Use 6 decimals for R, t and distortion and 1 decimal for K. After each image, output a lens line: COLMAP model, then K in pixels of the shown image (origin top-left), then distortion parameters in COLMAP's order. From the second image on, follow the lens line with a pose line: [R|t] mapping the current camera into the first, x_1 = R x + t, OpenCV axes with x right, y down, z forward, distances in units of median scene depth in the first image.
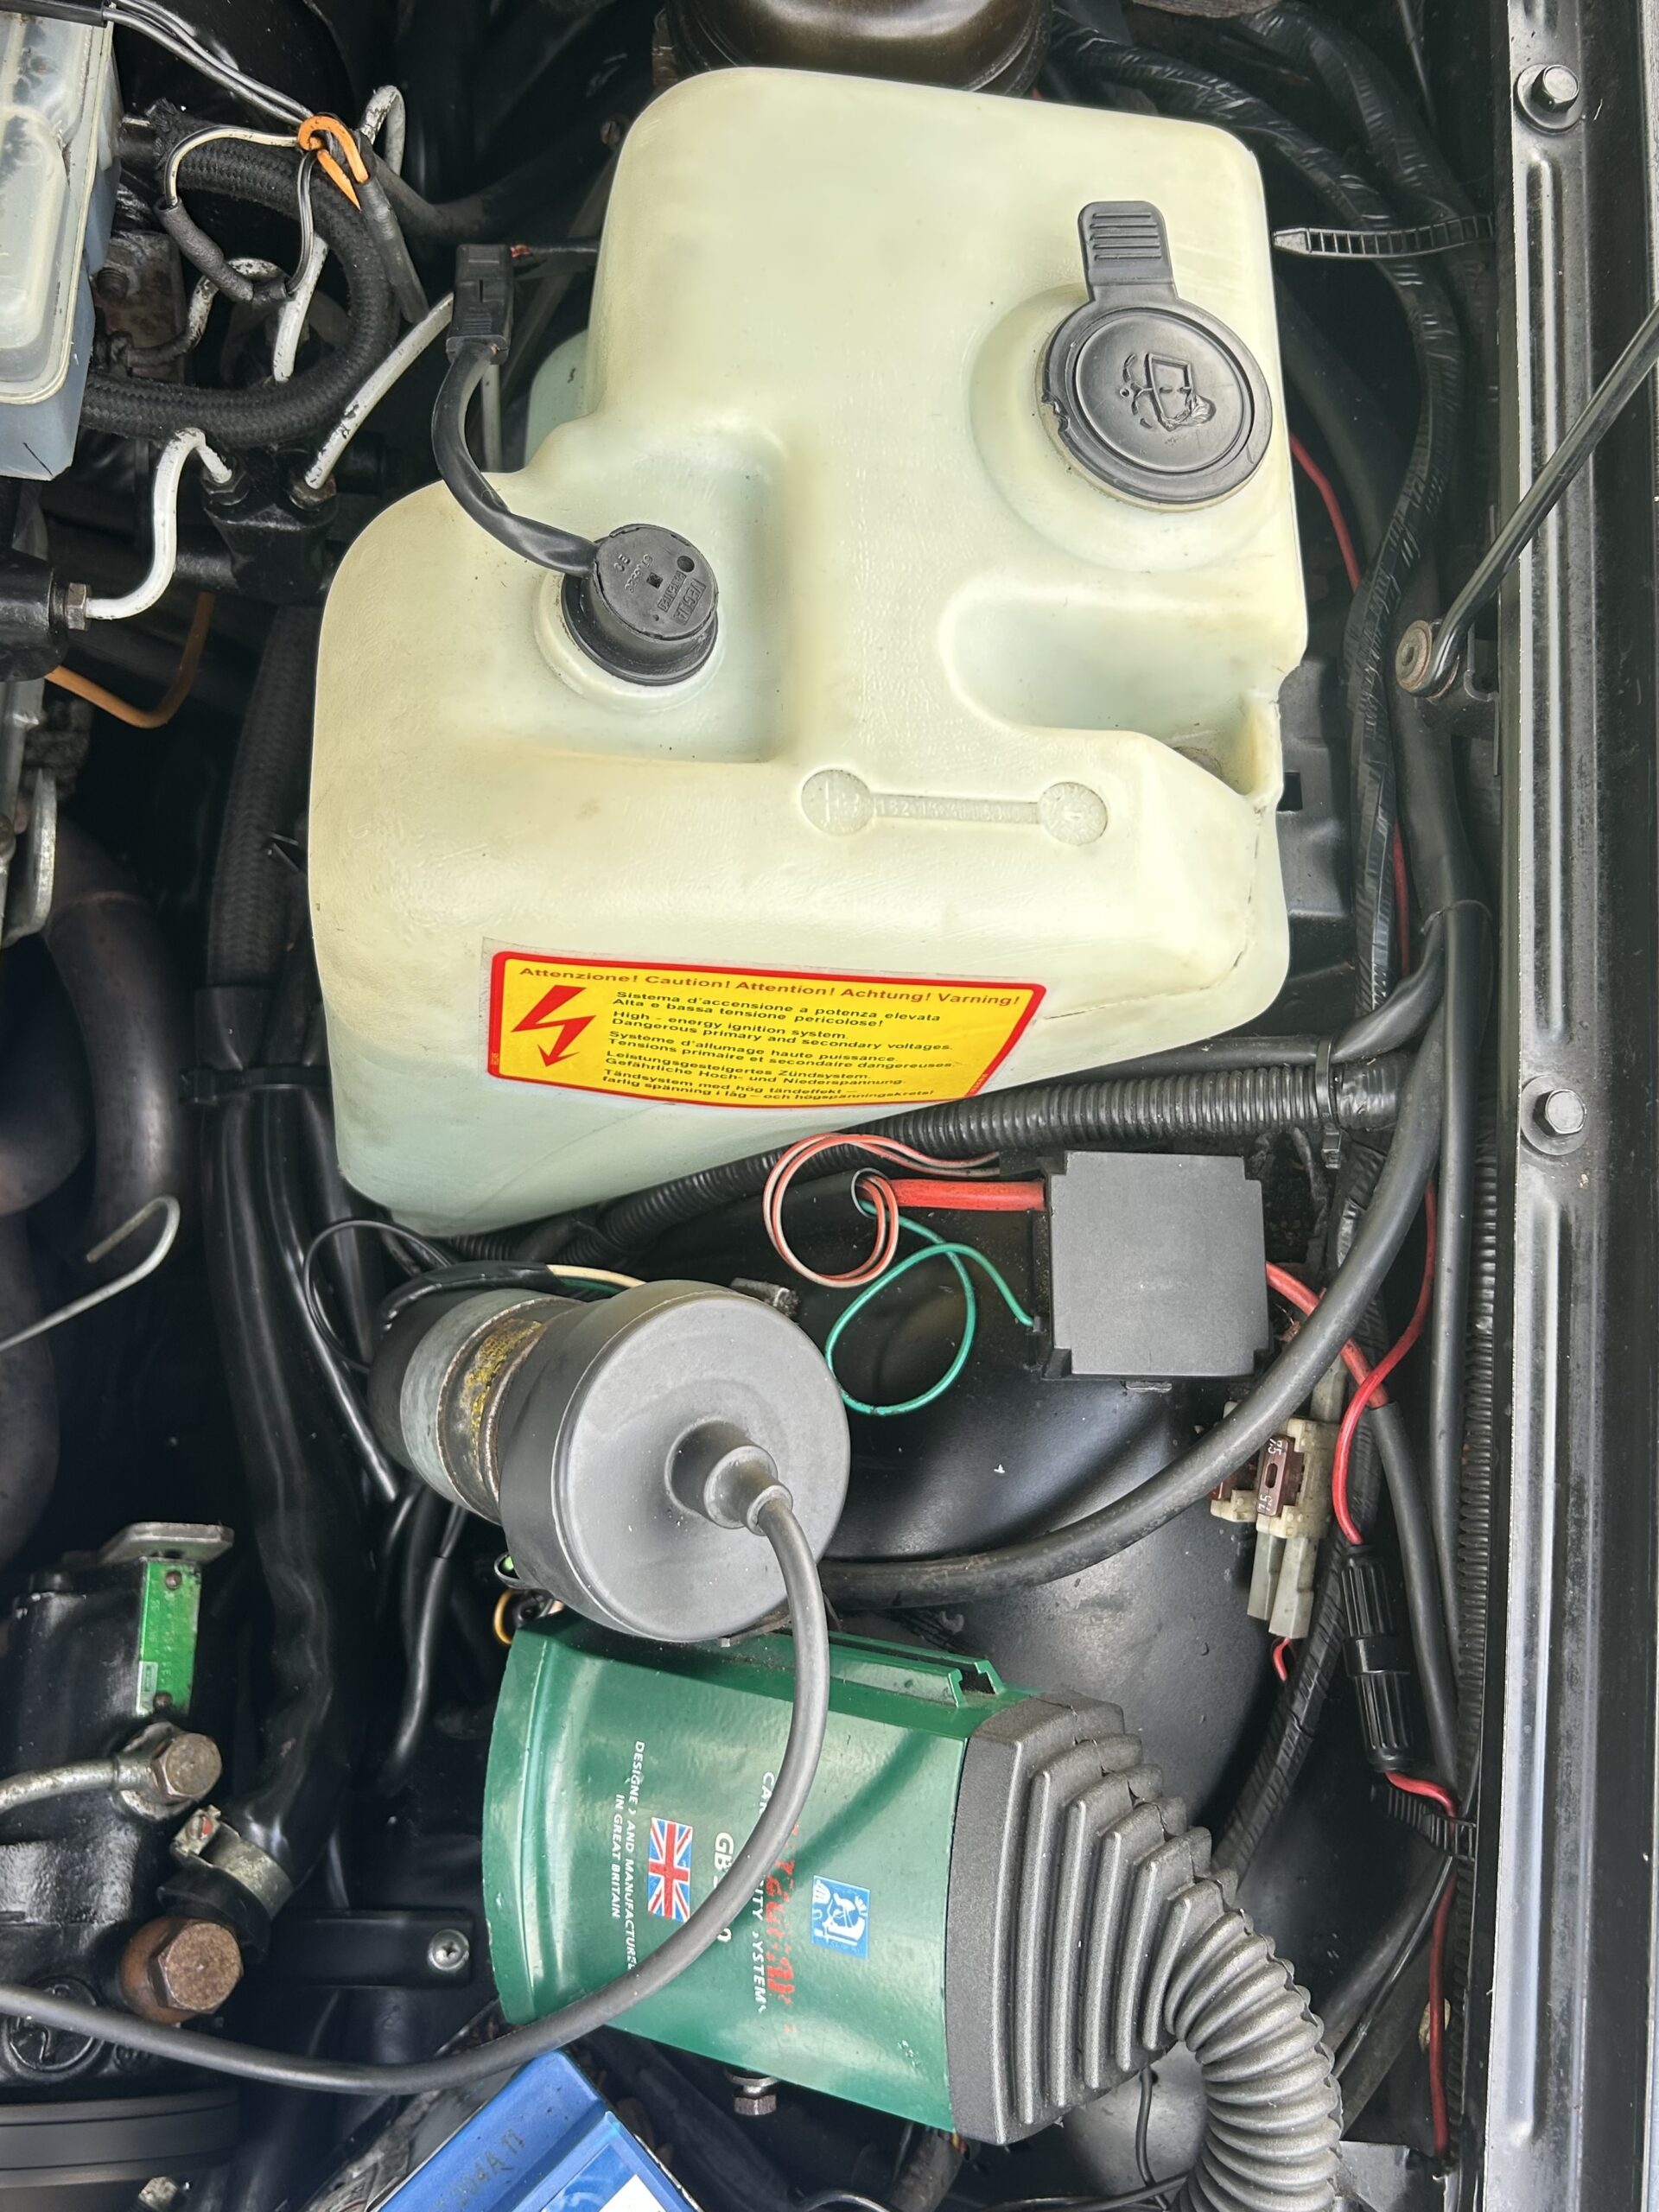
lens RADIAL K [[2064.7, 0, 829.5], [0, 2064.7, 1106.0], [0, 0, 1]] dist [0.065214, -0.111654]
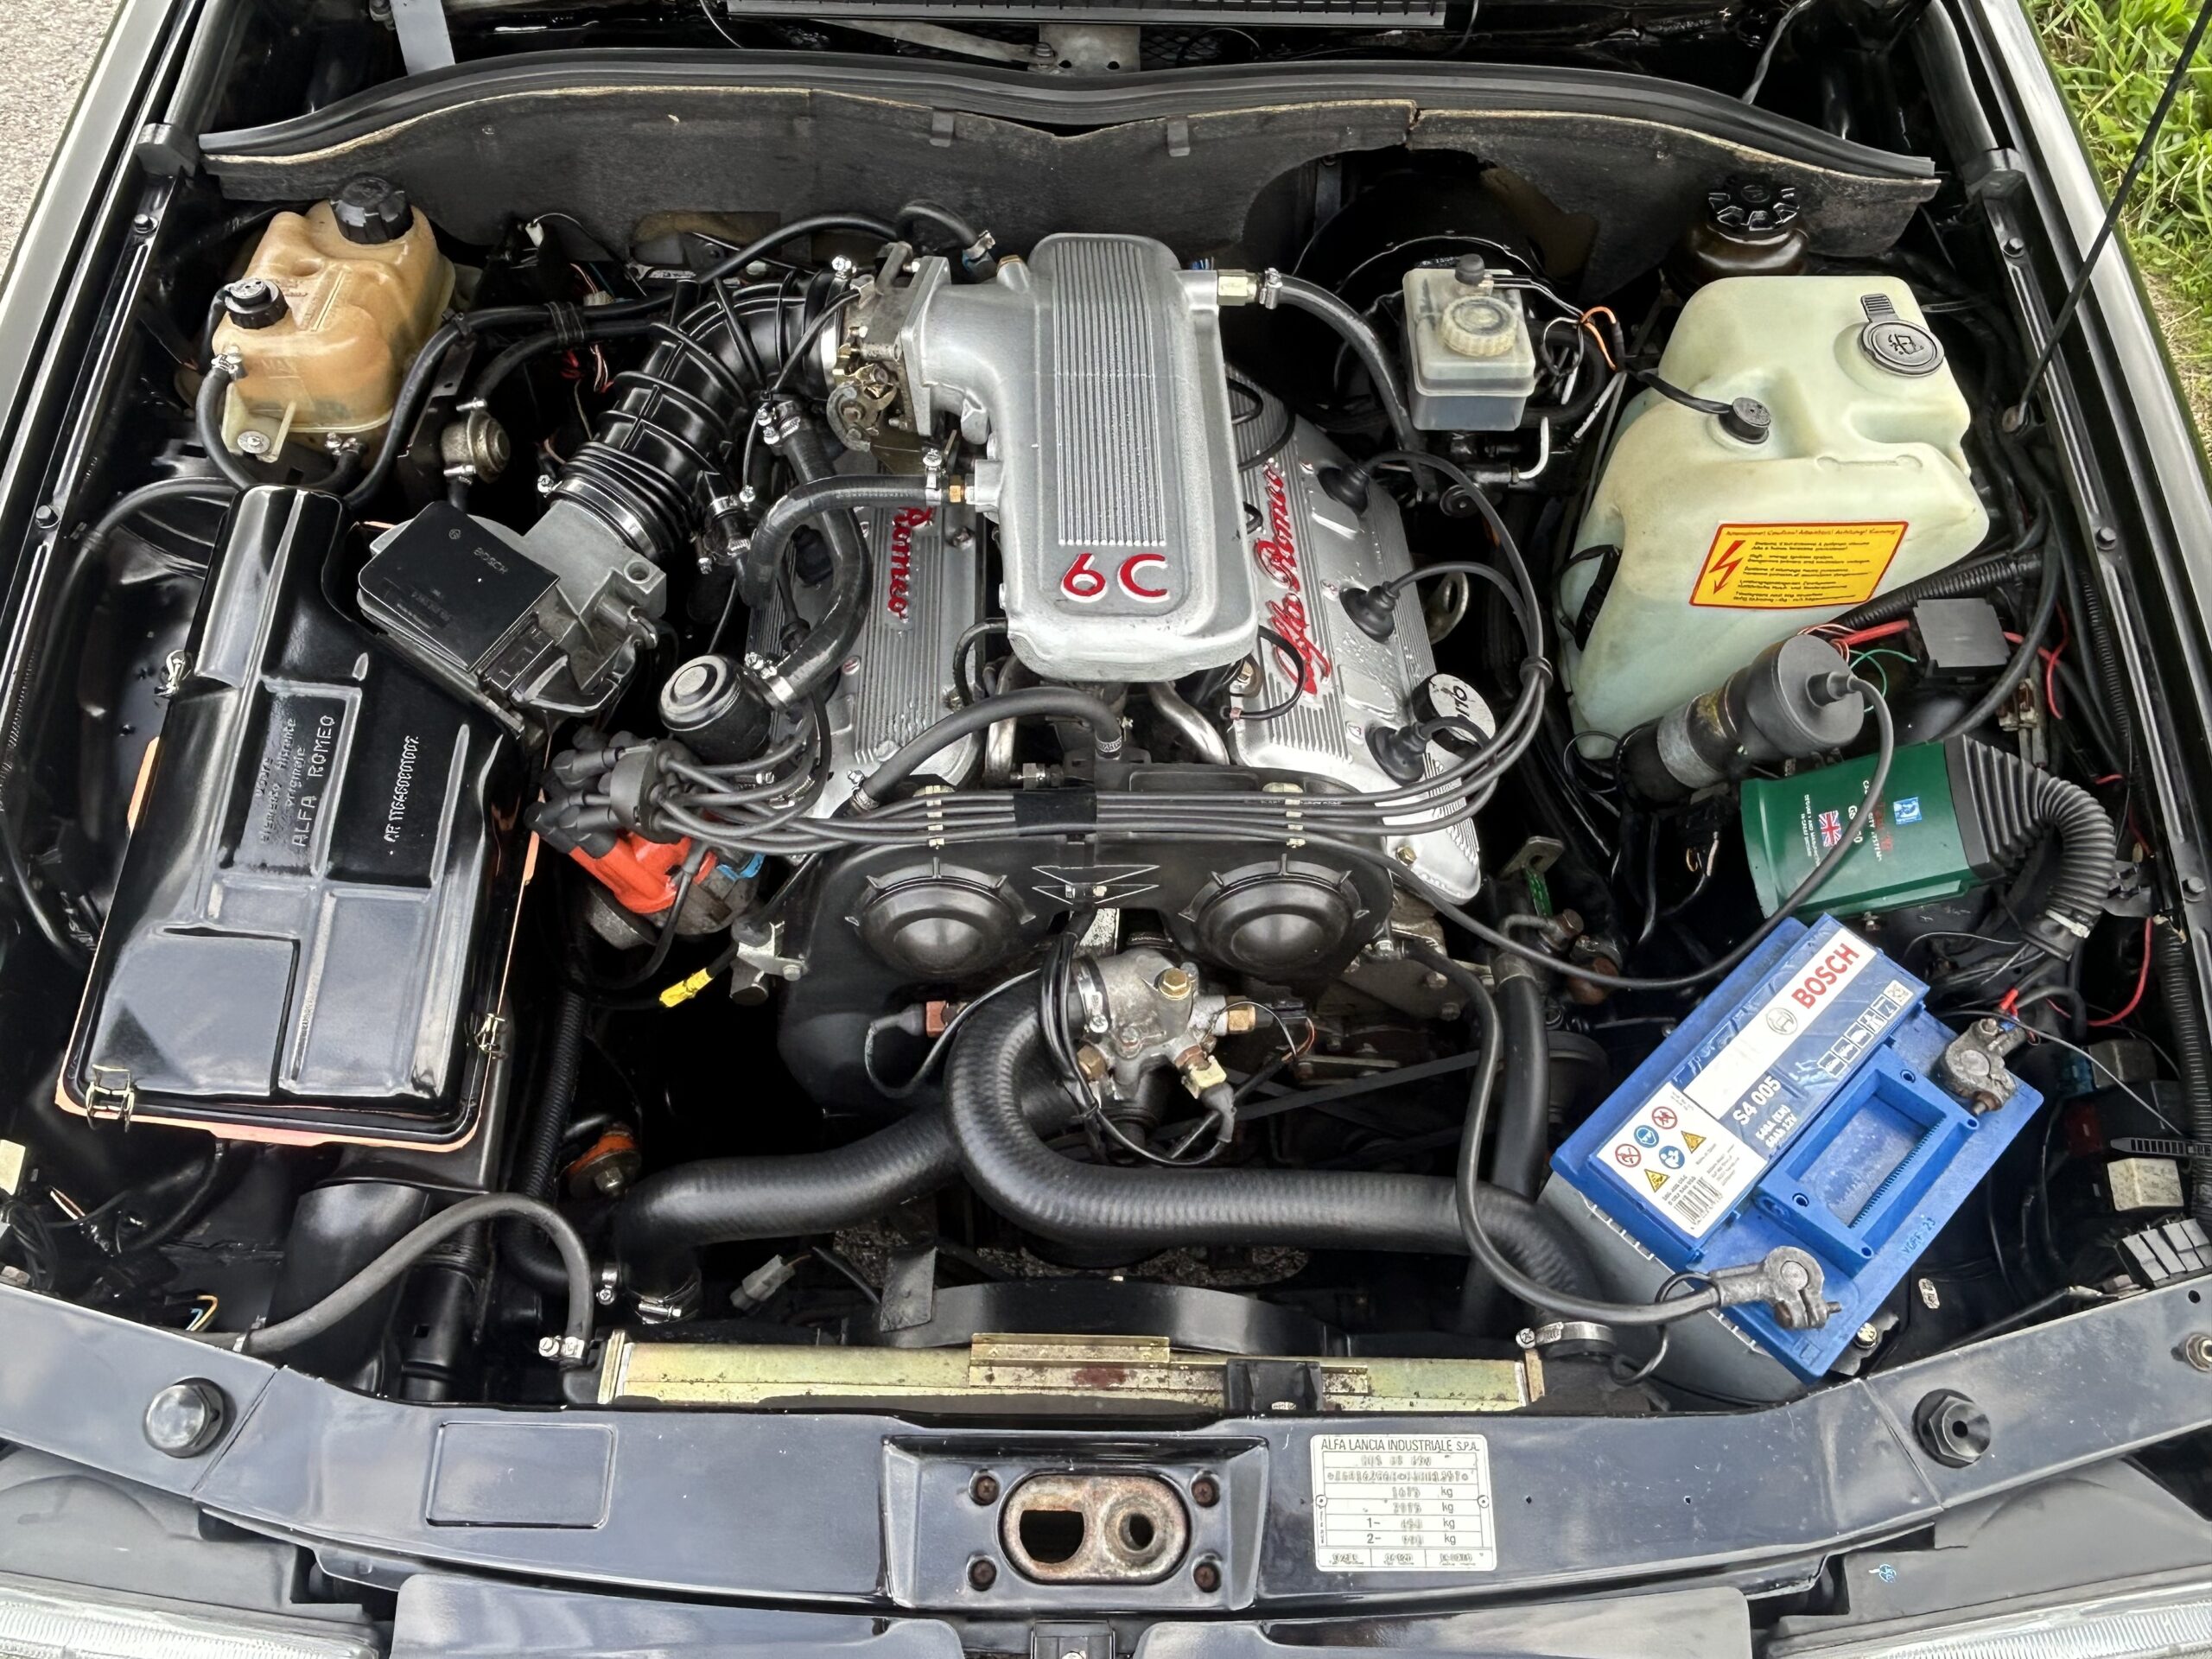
lens RADIAL K [[1627.8, 0, 1106.0], [0, 1627.8, 829.5], [0, 0, 1]] dist [0.001619, -0.005160]
pose [[0.984996, -0.106796, -0.135564, -0.691066], [0.063456, 0.954623, -0.290978, 0.883878], [0.160488, 0.278010, 0.947077, -1.140491]]
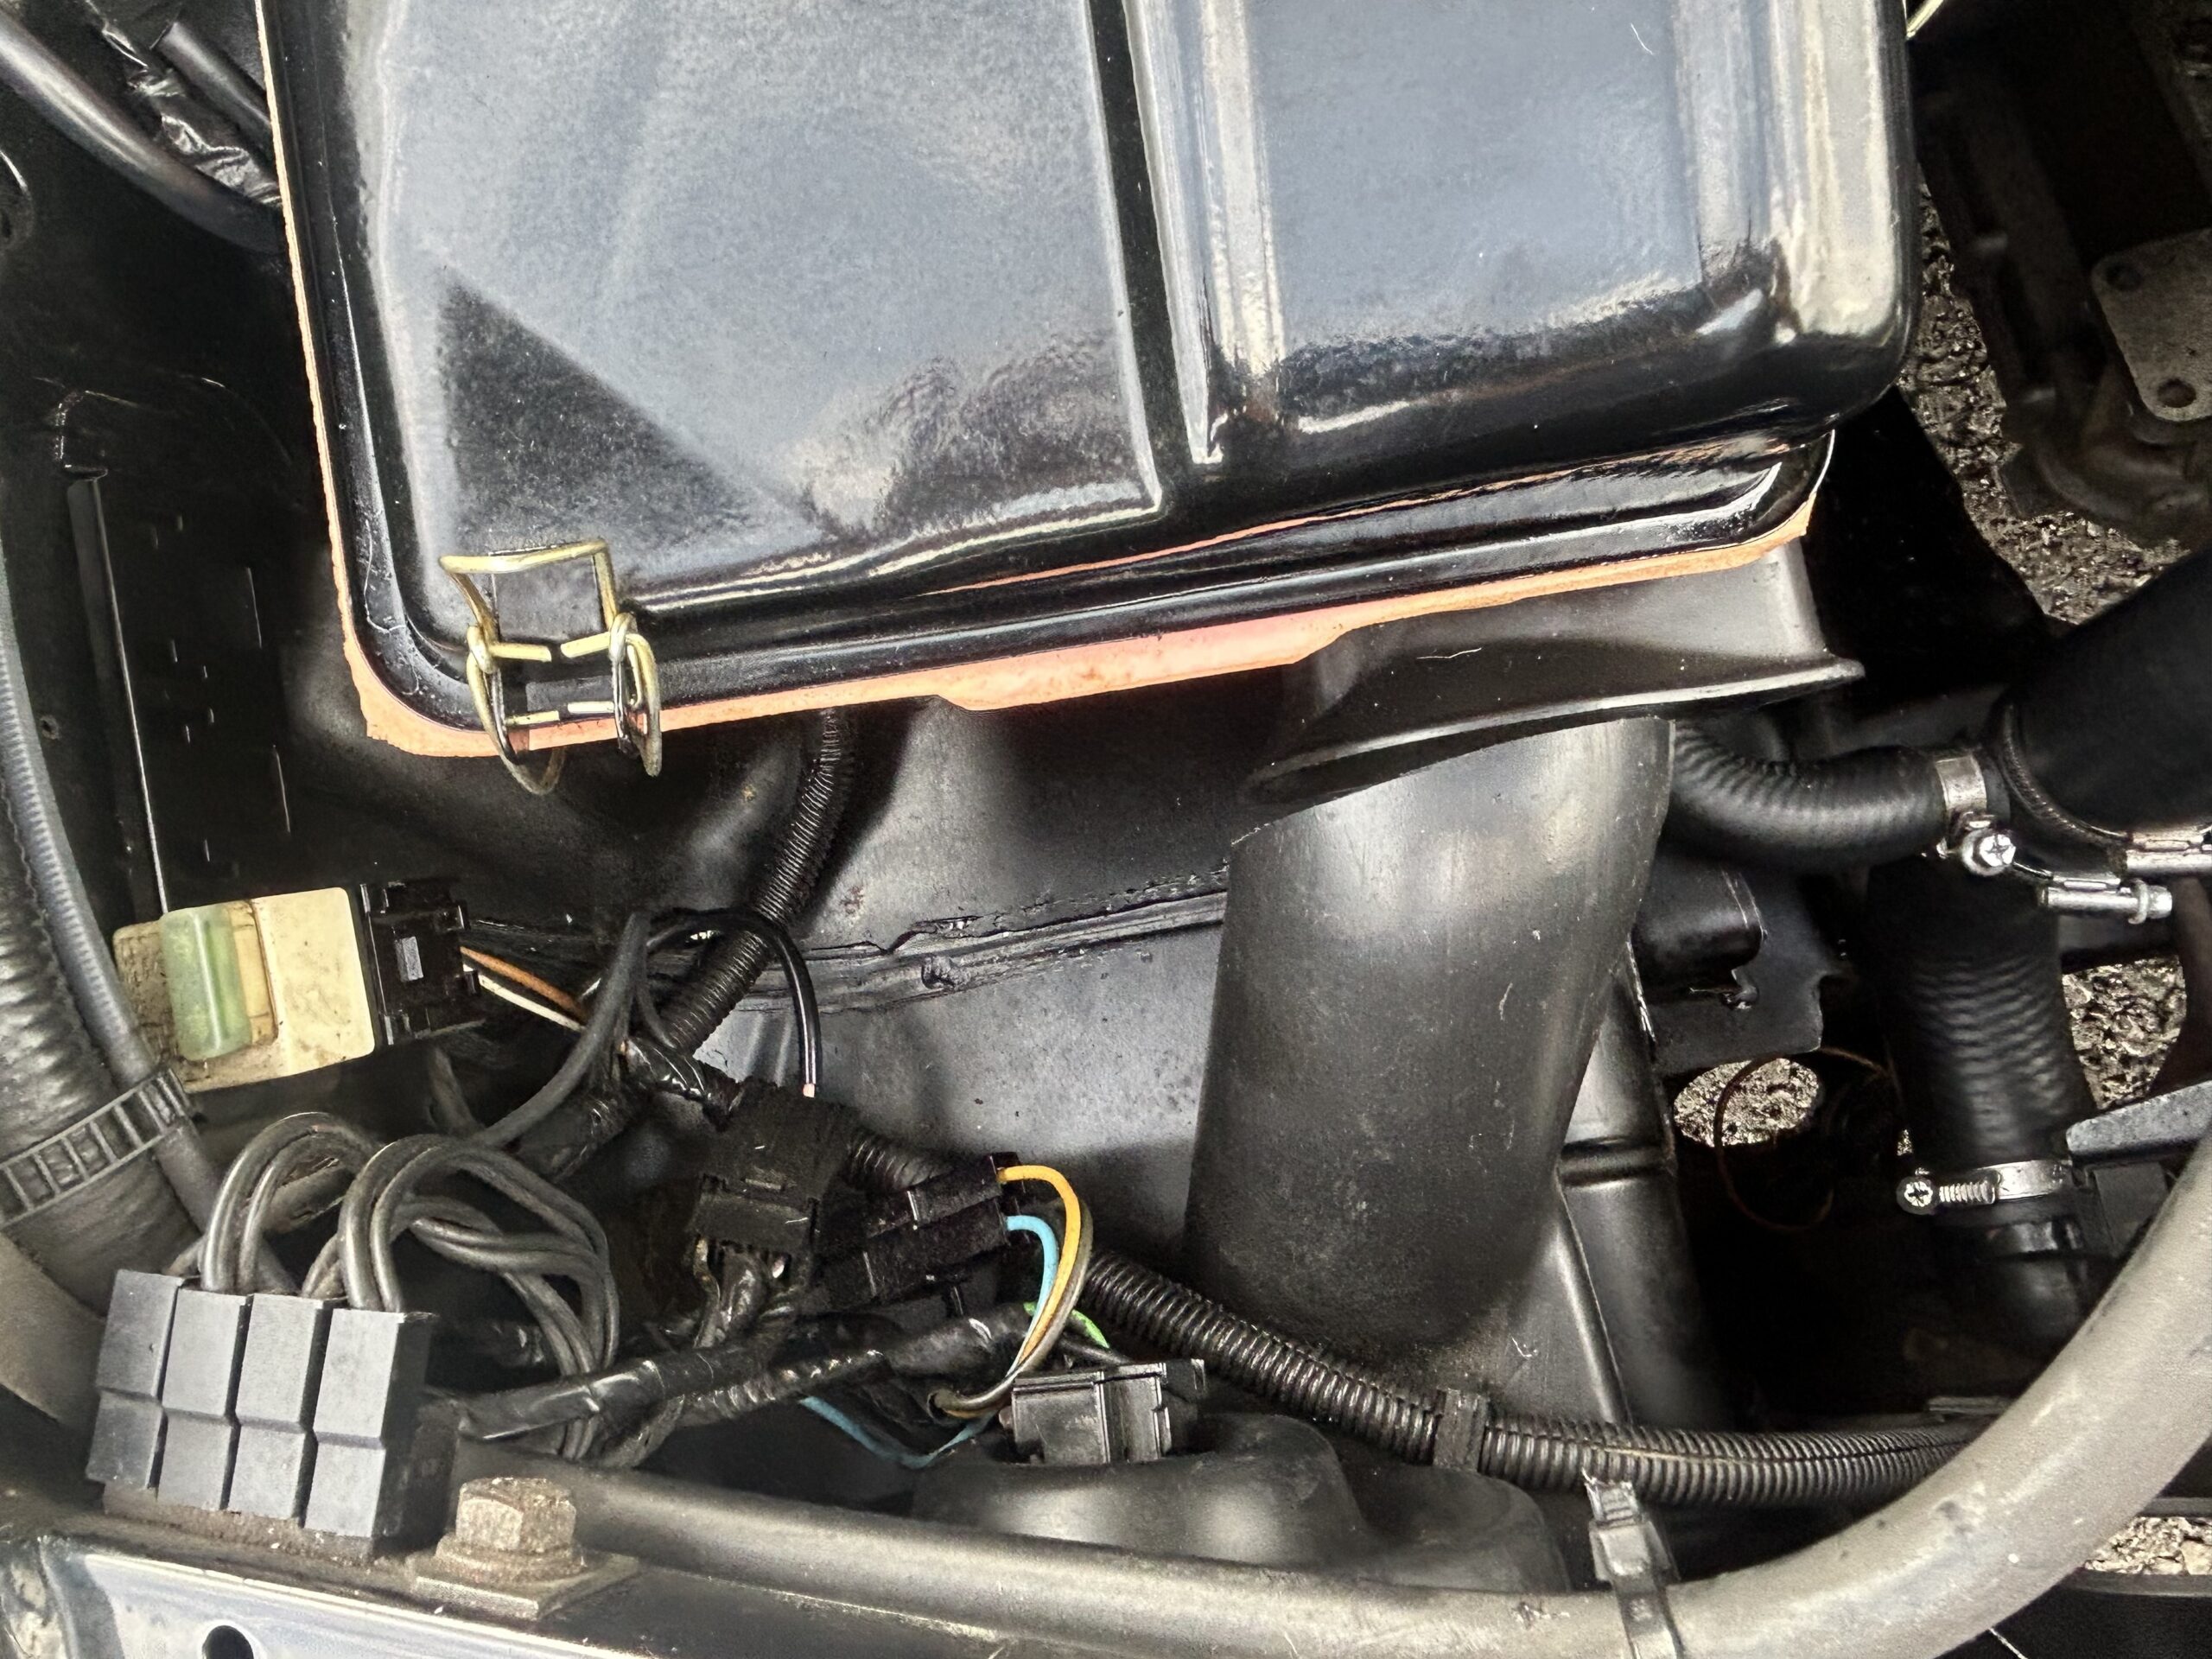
lens RADIAL K [[1612.1, 0, 1095.9], [0, 1612.1, 705.5], [0, 0, 1]] dist [-0.008443, -0.004152]
pose [[0.905176, -0.262405, -0.334367, -1.800341], [0.285257, 0.958238, 0.020220, 0.609122], [0.315097, -0.113683, 0.942226, 0.130915]]
